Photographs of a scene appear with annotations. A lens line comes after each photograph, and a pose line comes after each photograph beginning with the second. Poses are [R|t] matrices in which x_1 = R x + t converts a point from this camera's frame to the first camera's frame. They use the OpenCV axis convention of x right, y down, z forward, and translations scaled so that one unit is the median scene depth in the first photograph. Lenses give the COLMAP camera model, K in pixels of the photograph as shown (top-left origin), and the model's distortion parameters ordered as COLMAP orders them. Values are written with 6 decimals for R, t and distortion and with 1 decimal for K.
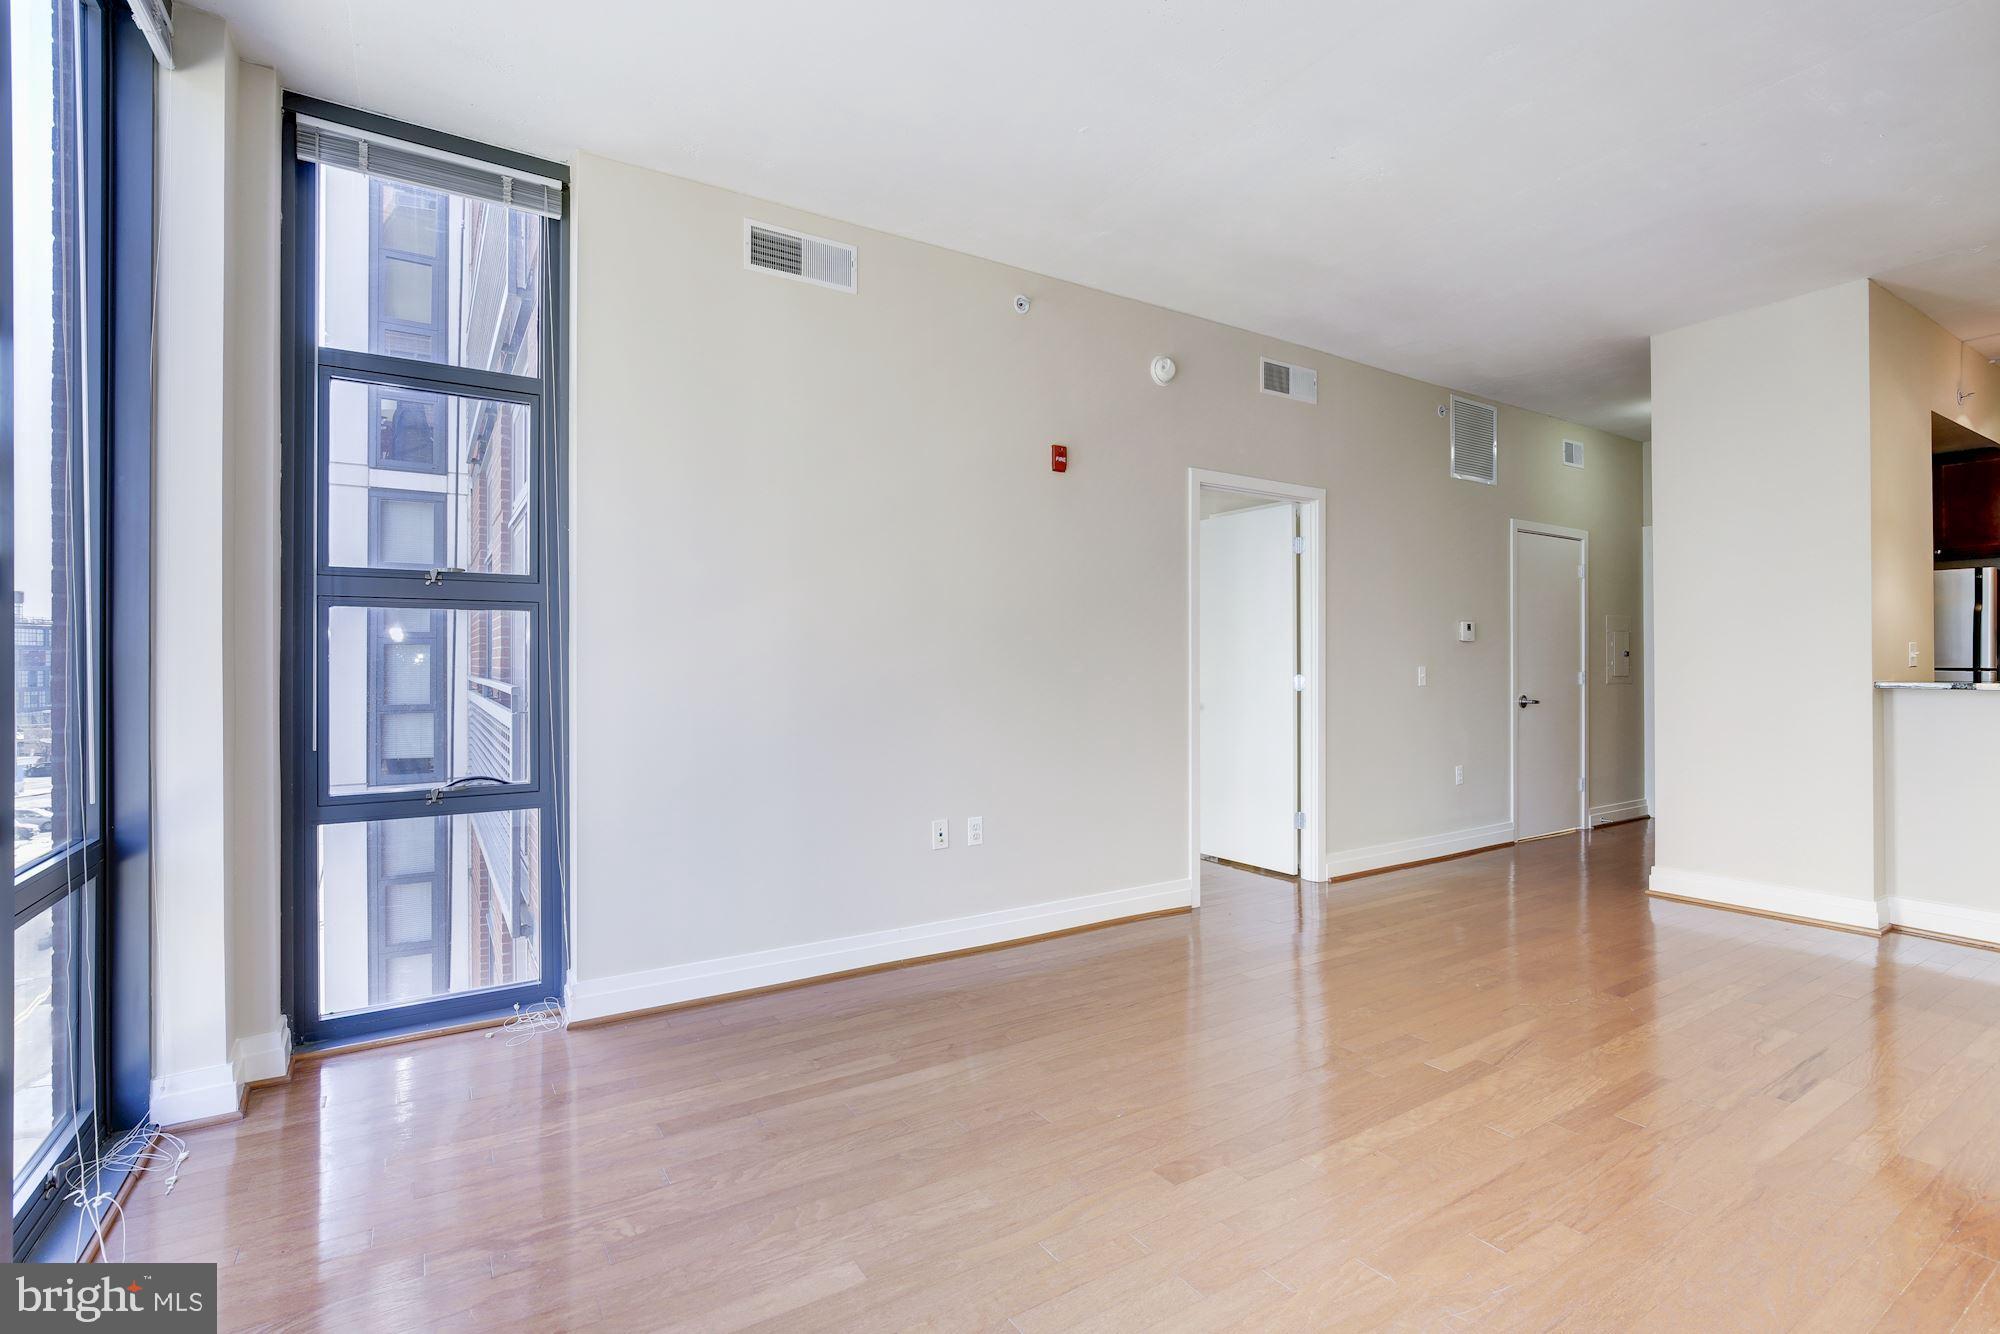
lens RADIAL K [[926.2, 0, 1018.6], [0, 926.2, 666.2], [0, 0, 1]] dist [-0.003058, 0.000281]
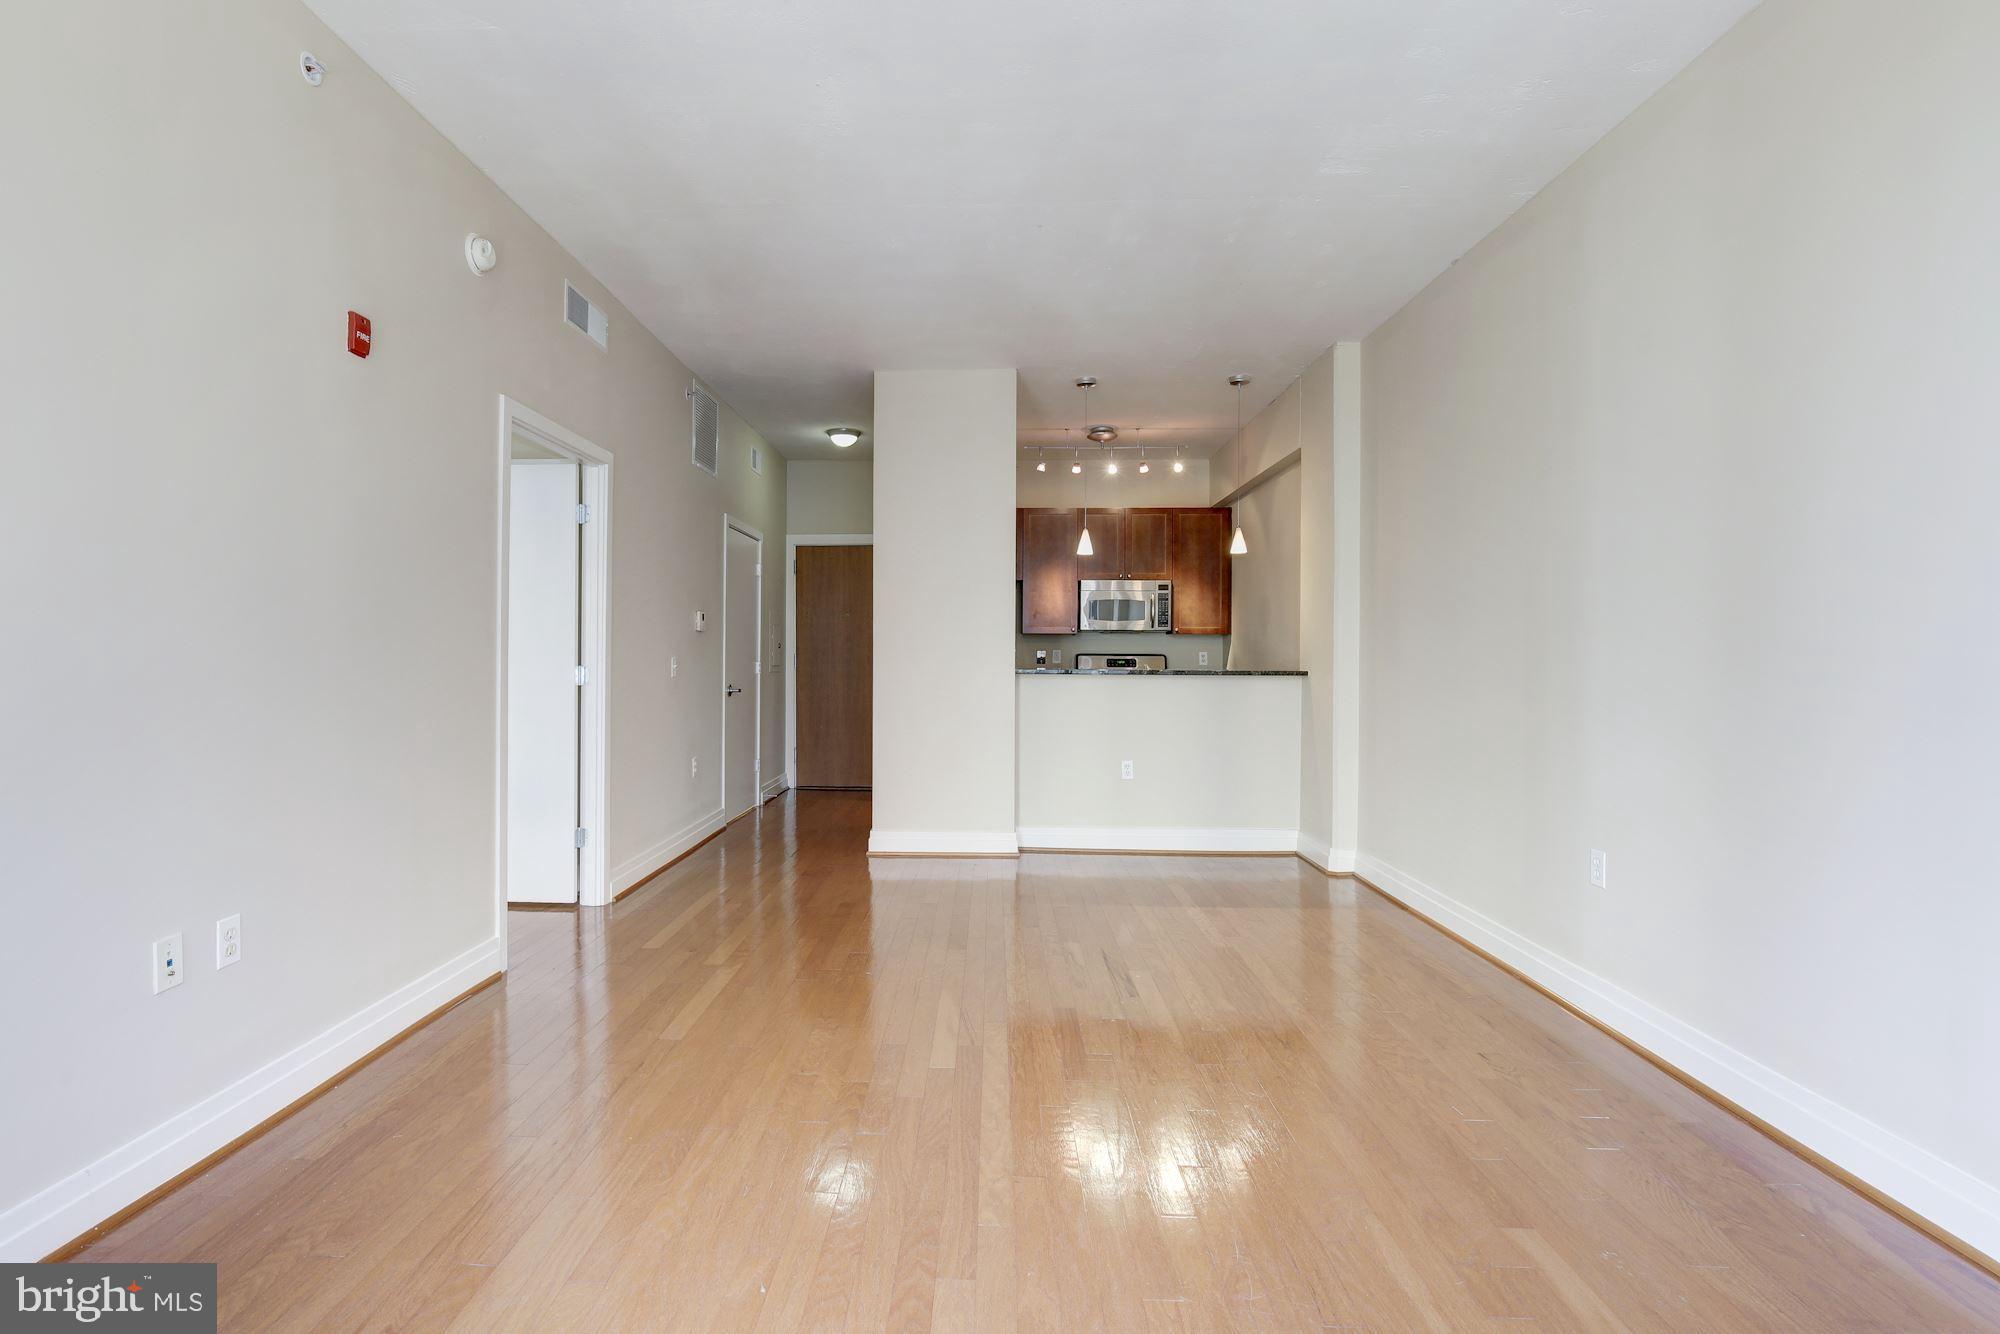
lens RADIAL K [[924.1, 0, 955.2], [0, 924.1, 654.6], [0, 0, 1]] dist [-0.023023, 0.000217]
pose [[0.582060, 0.006294, 0.813122, -0.197747], [-0.006960, 0.999972, -0.002758, -0.001373], [-0.813116, -0.004054, 0.582087, 0.247534]]
